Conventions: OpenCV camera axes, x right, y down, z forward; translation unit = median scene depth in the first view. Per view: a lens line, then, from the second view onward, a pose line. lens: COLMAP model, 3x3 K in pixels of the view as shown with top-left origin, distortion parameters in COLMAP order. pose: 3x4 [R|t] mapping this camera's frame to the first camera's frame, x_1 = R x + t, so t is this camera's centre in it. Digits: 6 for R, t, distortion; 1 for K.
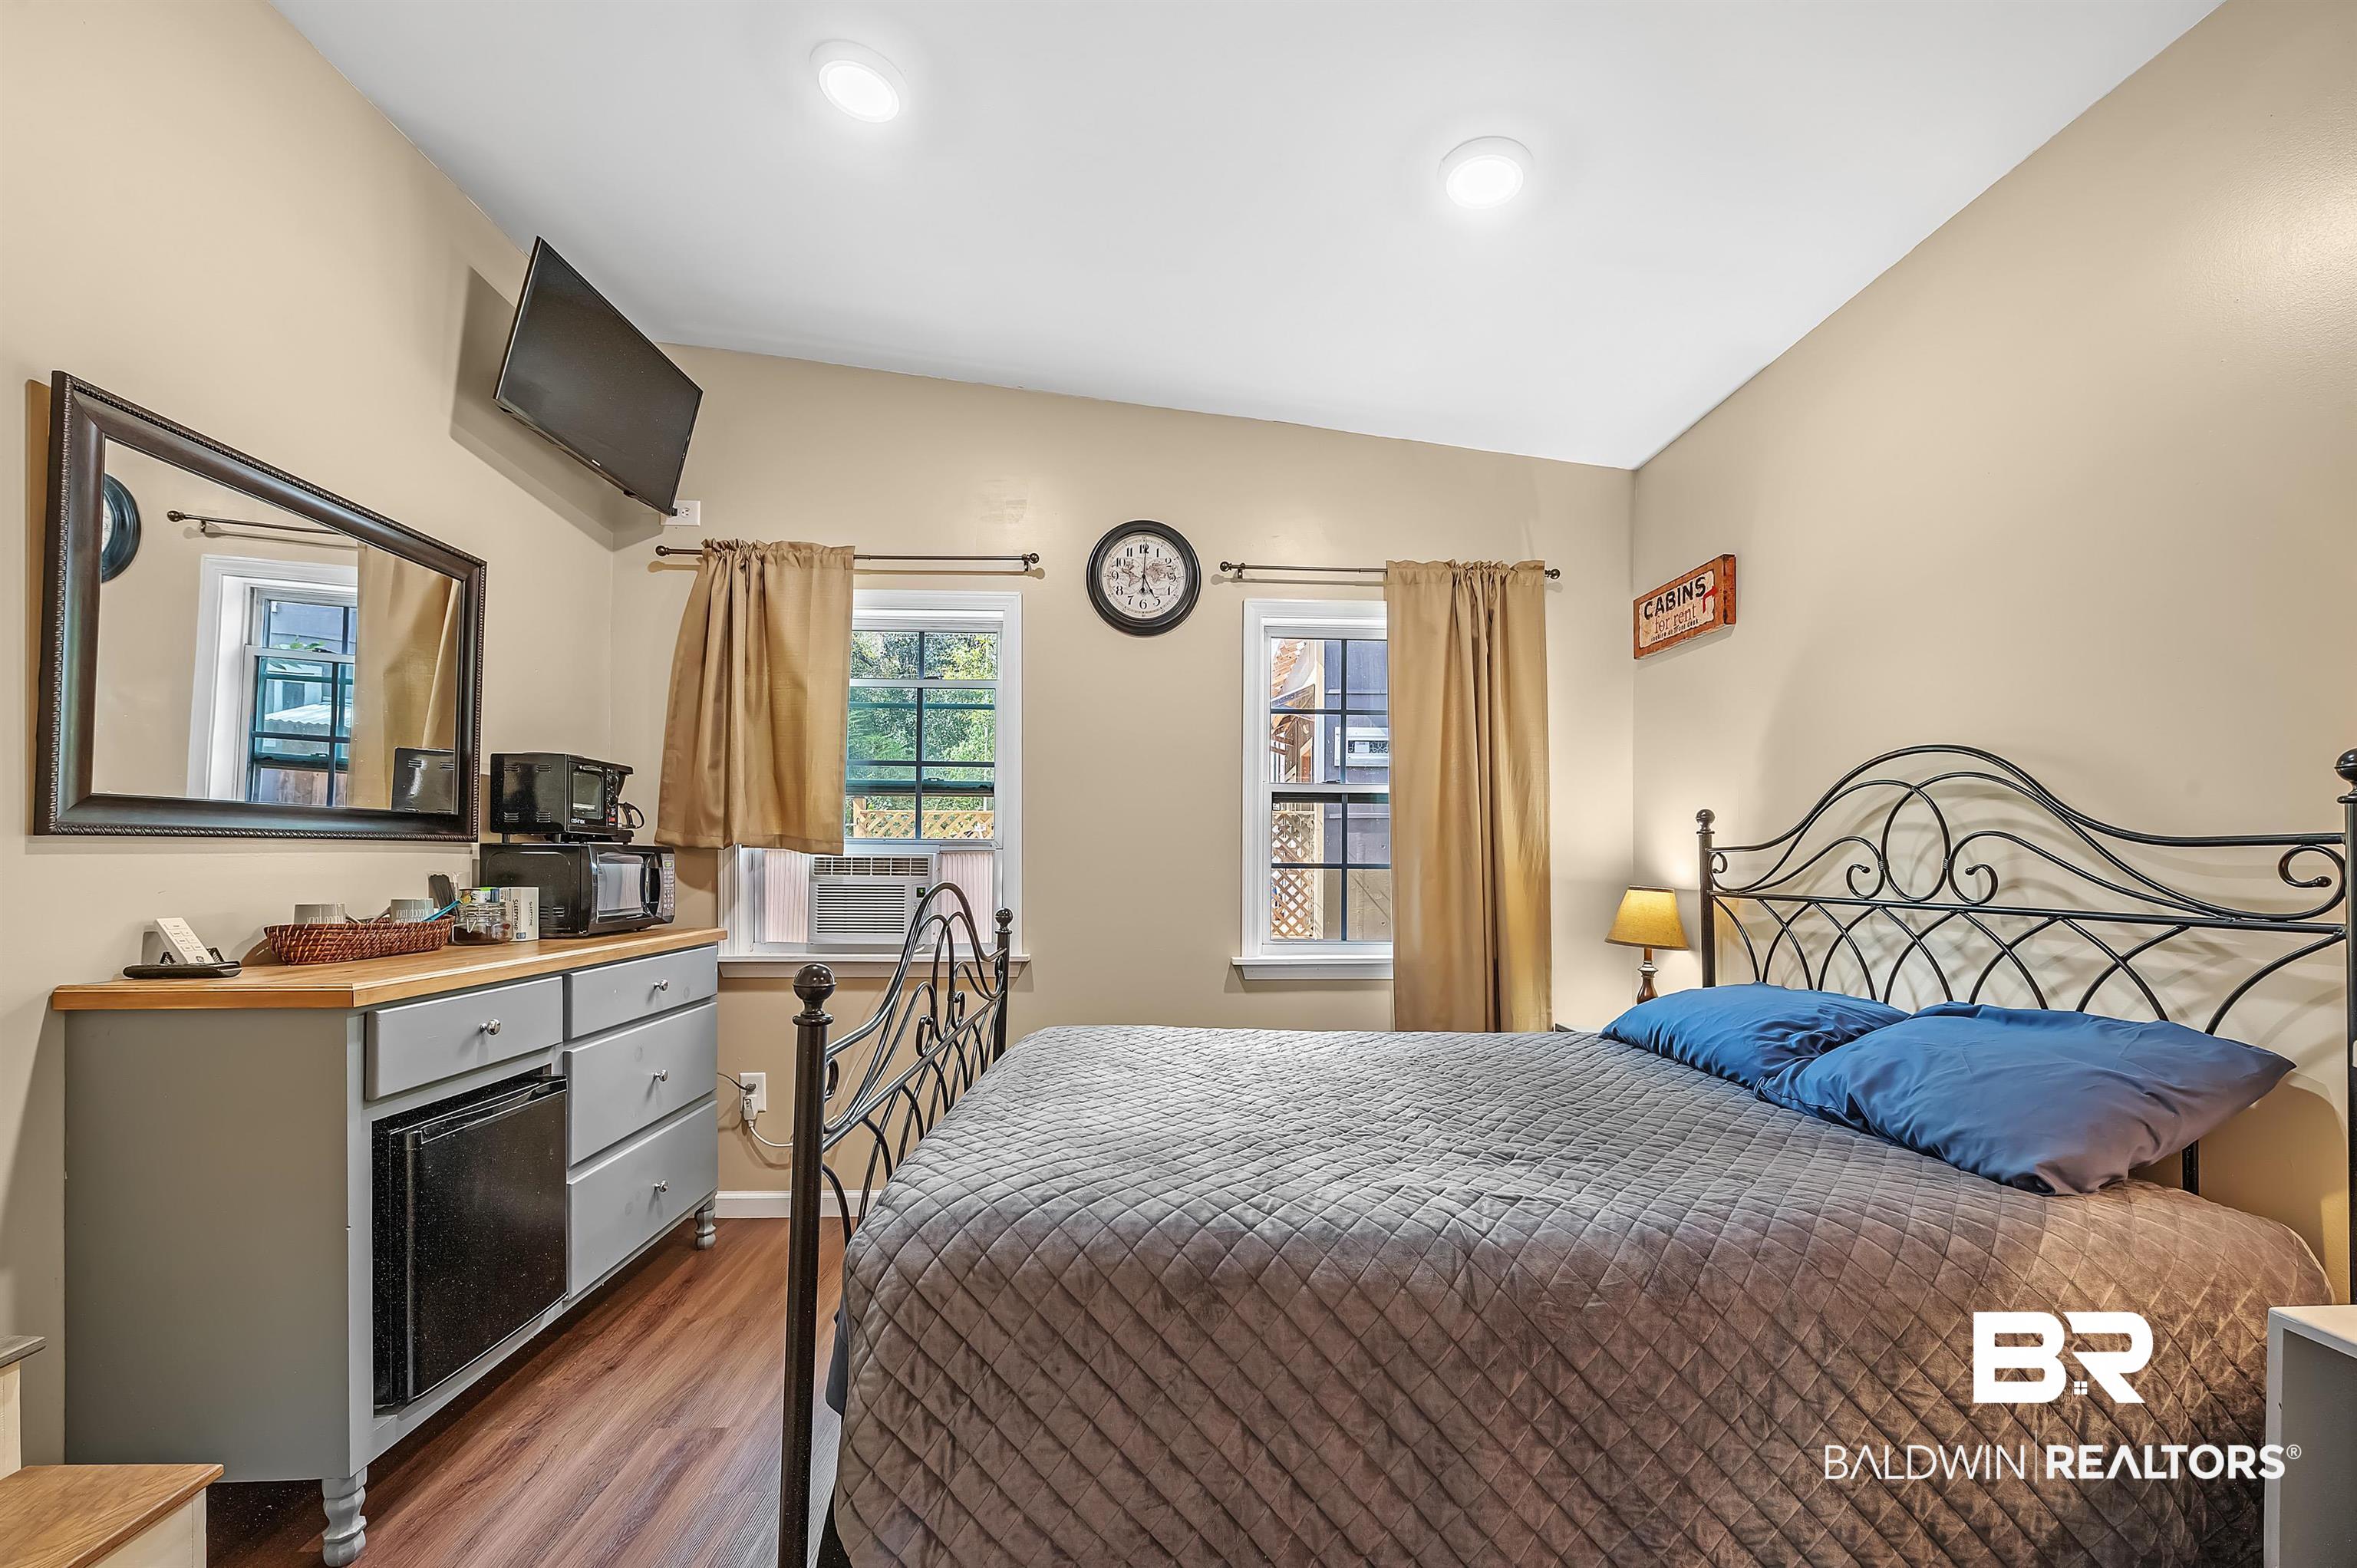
lens RADIAL K [[941.5, 0, 1195.5], [0, 941.5, 853.4], [0, 0, 1]] dist [-0.009778, -0.000067]
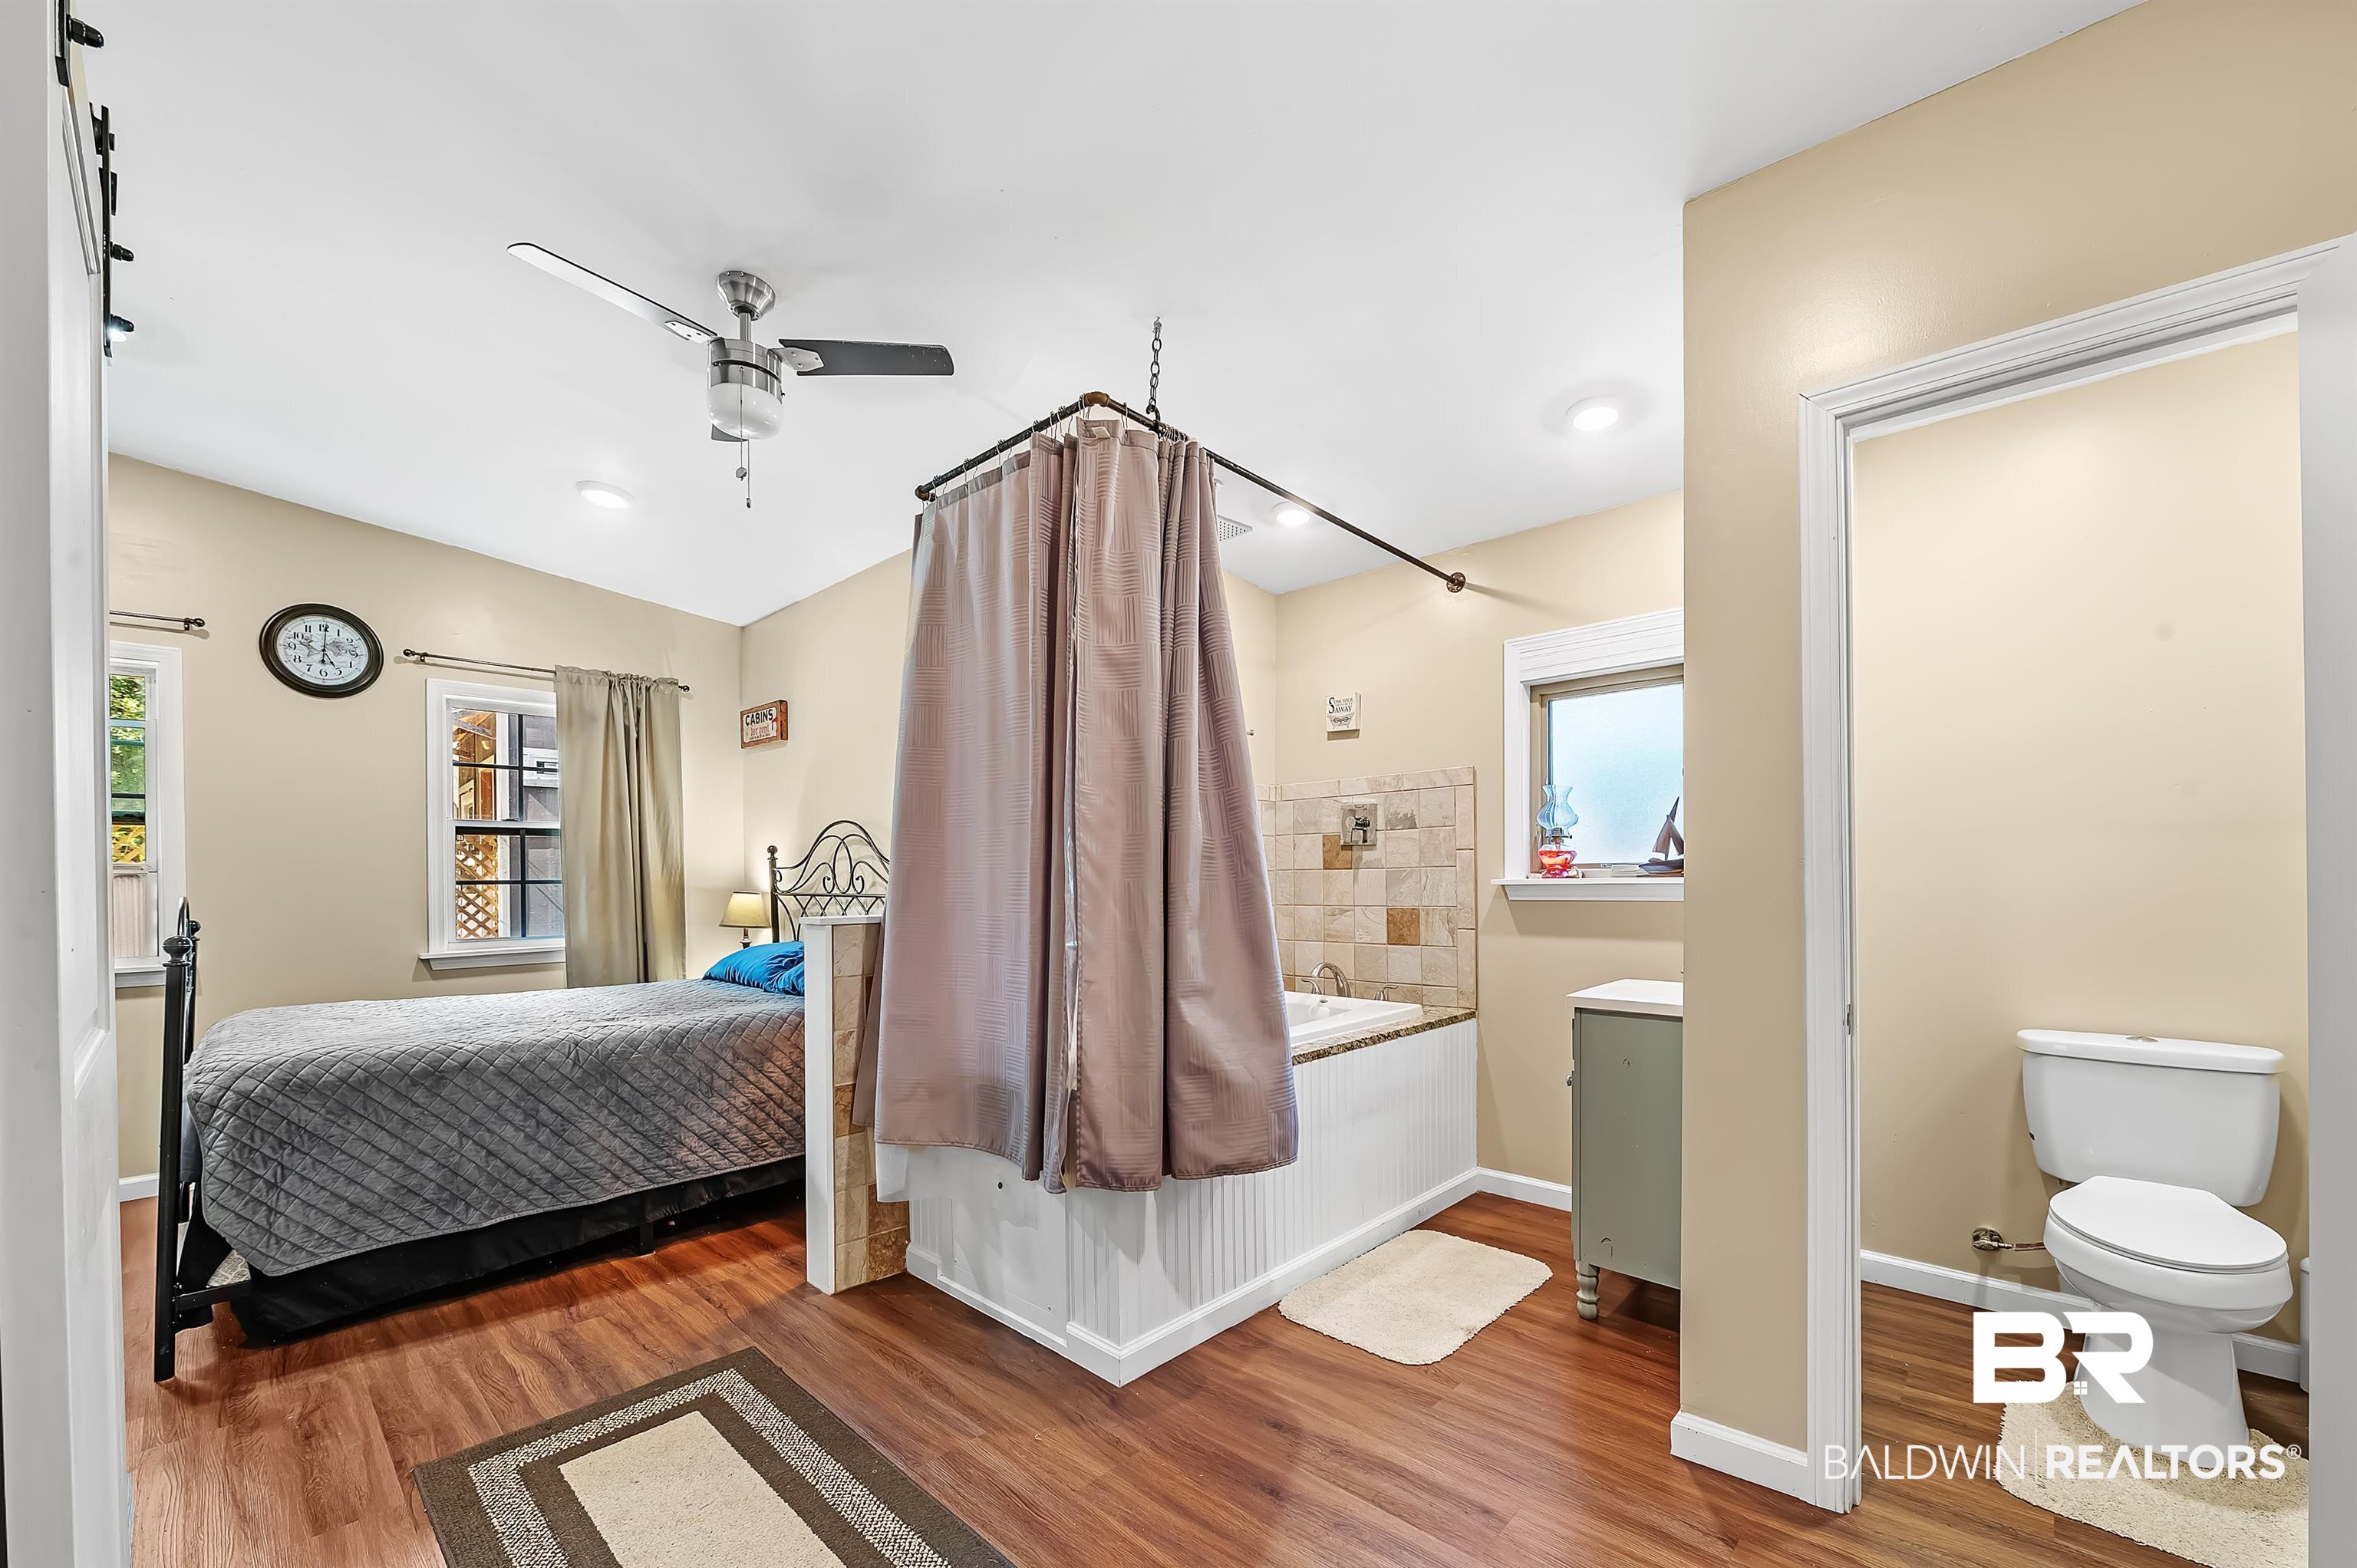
lens RADIAL K [[941.5, 0, 1194.9], [0, 941.5, 880.8], [0, 0, 1]] dist [-0.009778, -0.000067]
pose [[0.722580, -0.015938, 0.691104, -0.094949], [0.005835, 0.999839, 0.016956, -0.006527], [-0.691263, -0.008220, 0.722557, -0.808910]]
